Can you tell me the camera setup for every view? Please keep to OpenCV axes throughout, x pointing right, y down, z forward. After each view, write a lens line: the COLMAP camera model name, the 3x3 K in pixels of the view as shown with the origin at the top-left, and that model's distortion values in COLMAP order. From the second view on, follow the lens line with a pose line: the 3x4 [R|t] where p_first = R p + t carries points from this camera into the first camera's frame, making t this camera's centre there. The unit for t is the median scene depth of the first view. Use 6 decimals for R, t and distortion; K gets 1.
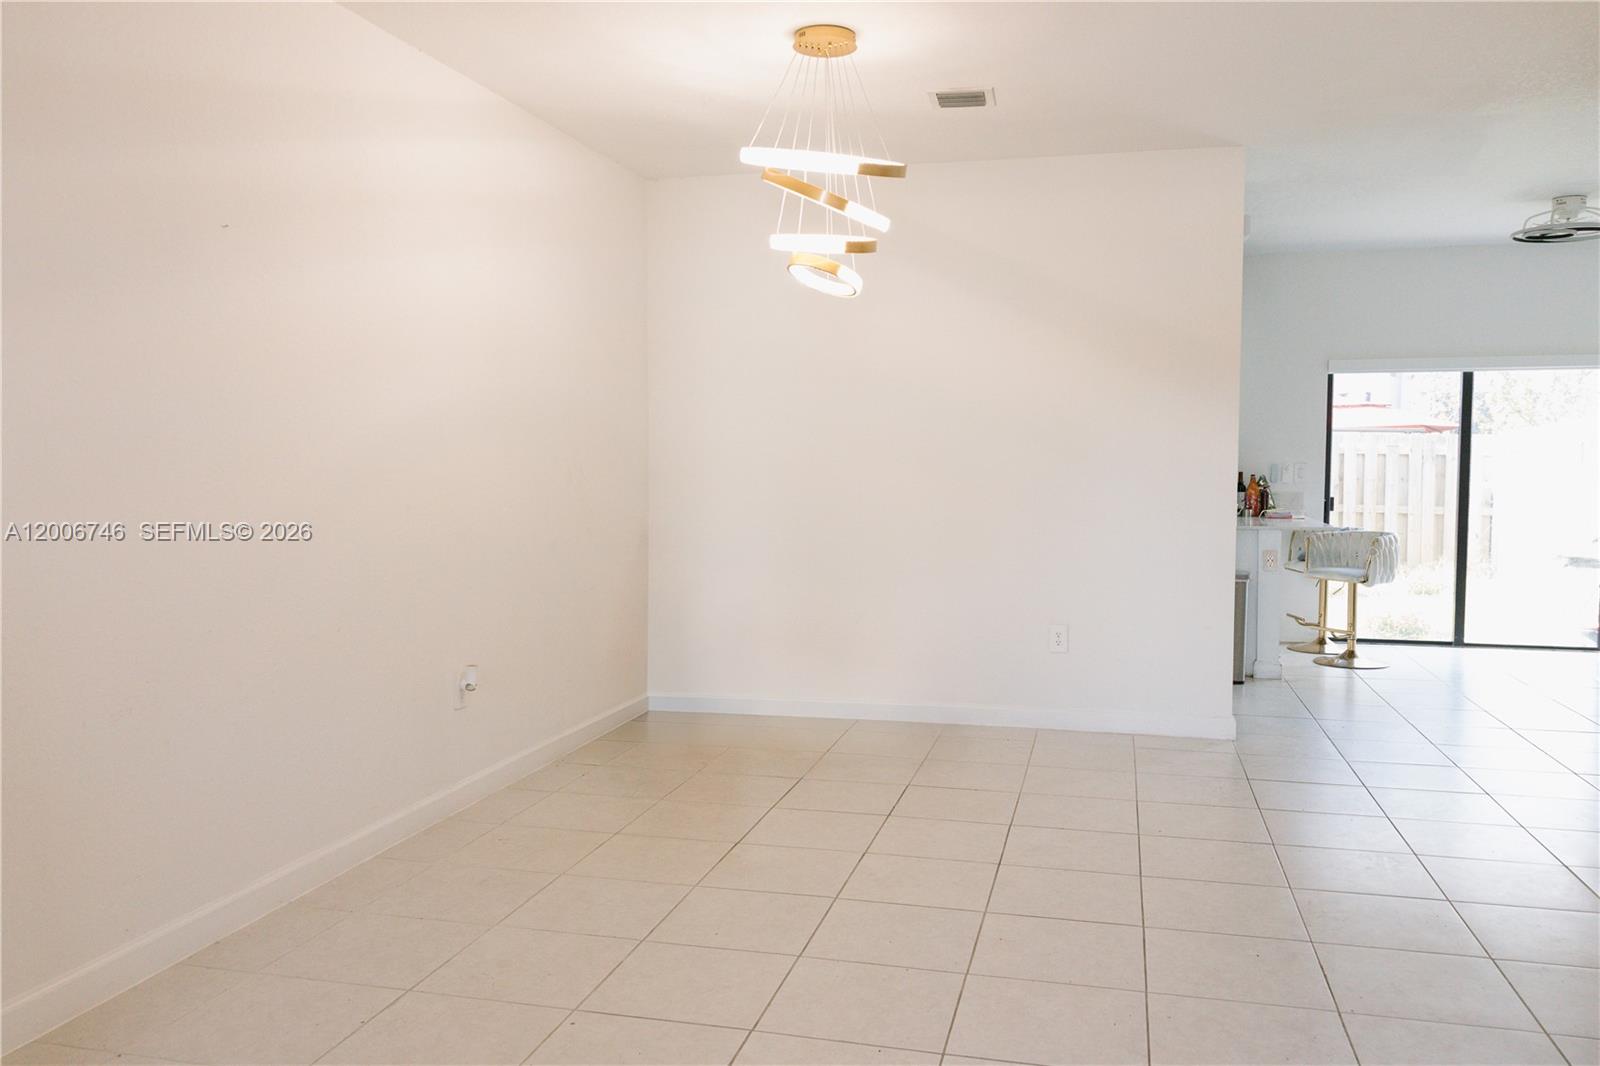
lens RADIAL K [[1275.5, 0, 796.3], [0, 1275.5, 534.0], [0, 0, 1]] dist [-0.003411, 0.001822]
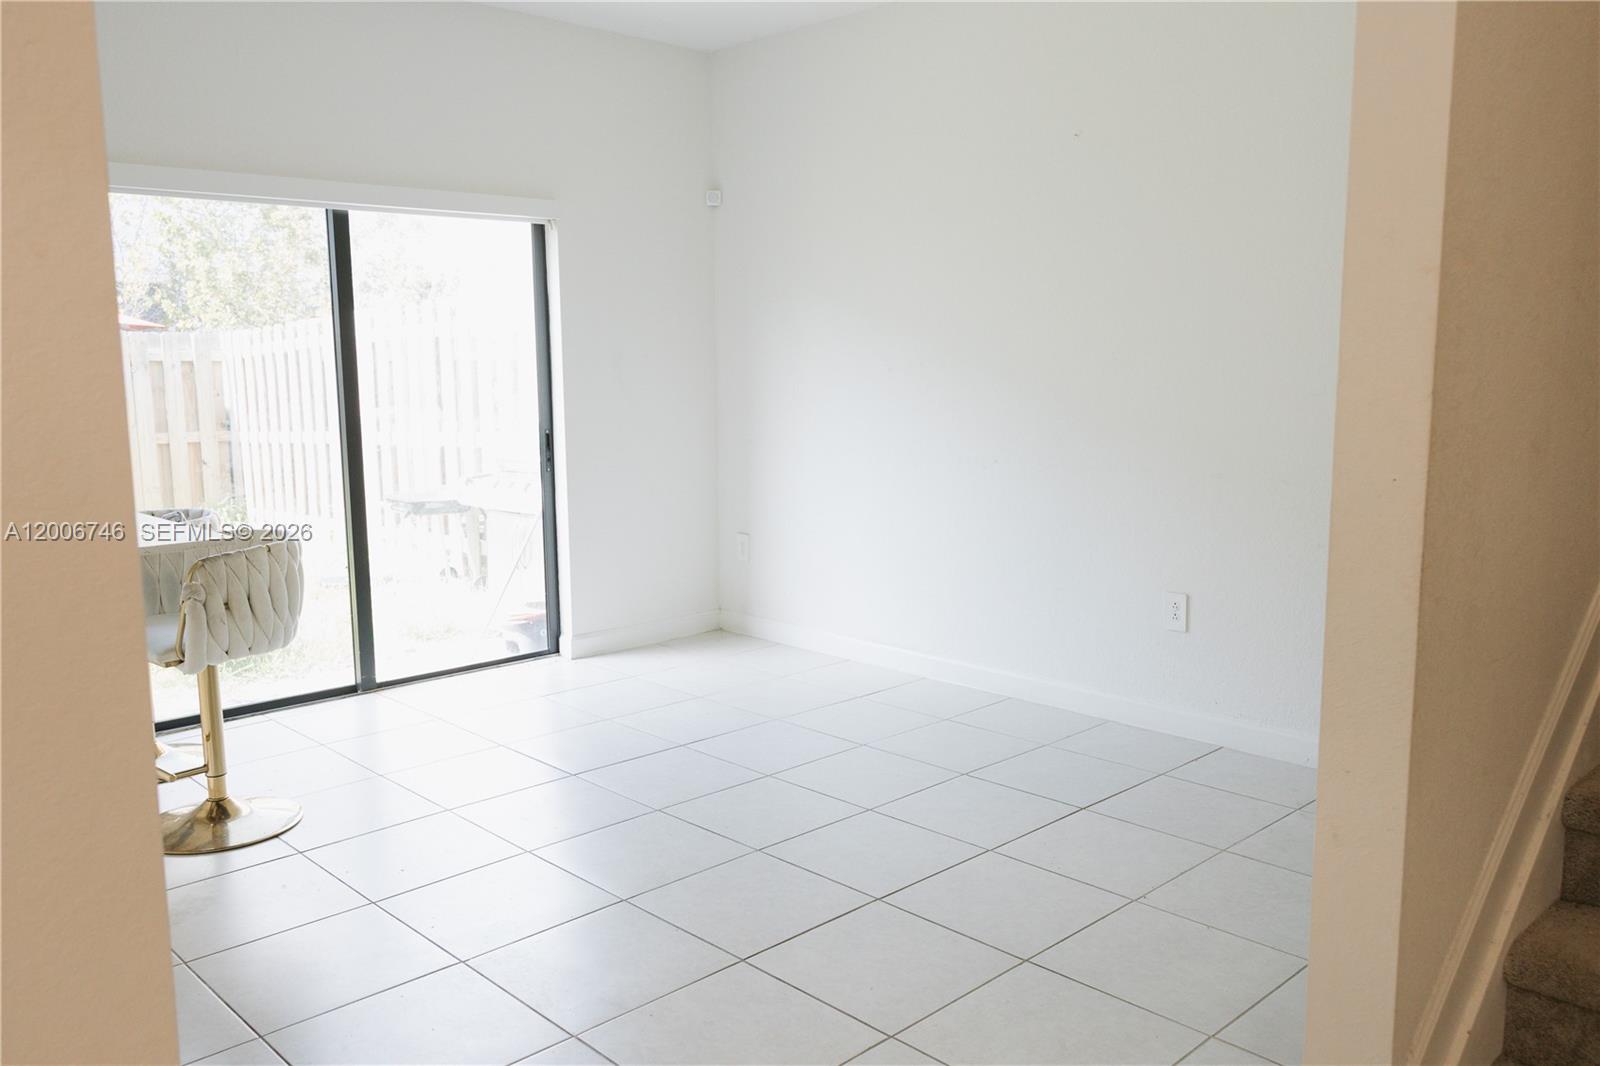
lens RADIAL K [[1275.5, 0, 794.4], [0, 1275.5, 543.1], [0, 0, 1]] dist [-0.003411, 0.001822]
pose [[0.535759, -0.133680, 0.833722, 0.137274], [0.066237, 0.990999, 0.116334, -0.032068], [-0.841769, -0.007104, 0.539791, 0.491404]]
